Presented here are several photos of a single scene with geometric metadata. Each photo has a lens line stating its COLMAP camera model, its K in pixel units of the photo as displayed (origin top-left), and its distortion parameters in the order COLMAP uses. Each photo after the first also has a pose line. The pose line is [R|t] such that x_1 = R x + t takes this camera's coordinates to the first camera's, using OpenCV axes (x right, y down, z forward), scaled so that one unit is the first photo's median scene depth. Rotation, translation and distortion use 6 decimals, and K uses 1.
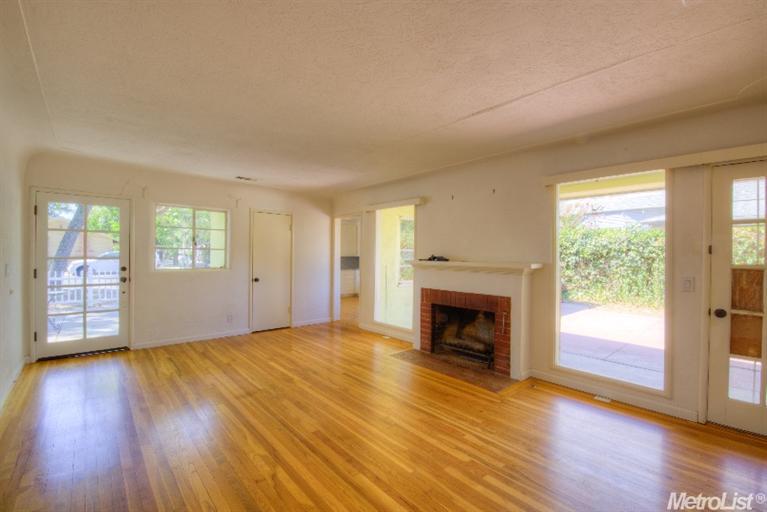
lens RADIAL K [[334.4, 0, 383.5], [0, 334.4, 256.0], [0, 0, 1]] dist [0.000921, -0.010511]
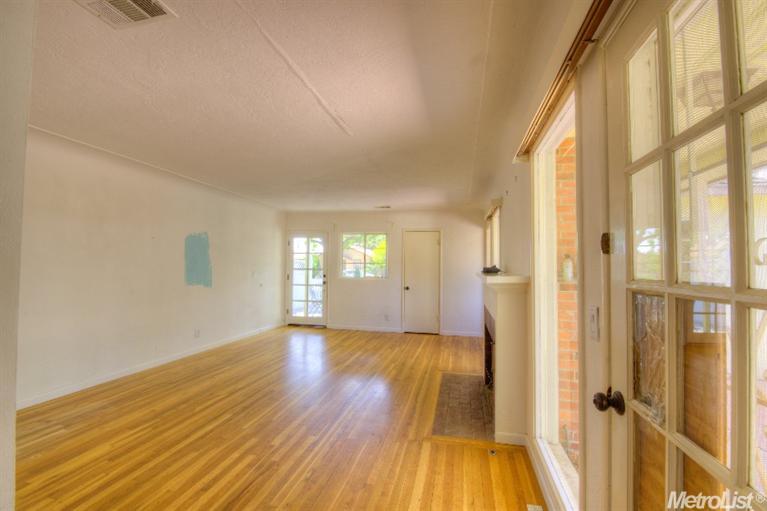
lens RADIAL K [[334.4, 0, 383.5], [0, 334.4, 255.5], [0, 0, 1]] dist [0.000921, -0.010511]
pose [[0.573827, -0.032636, -0.818326, 0.768388], [-0.005080, 0.999045, -0.043405, 0.009519], [0.818961, 0.029064, 0.573113, 0.344887]]
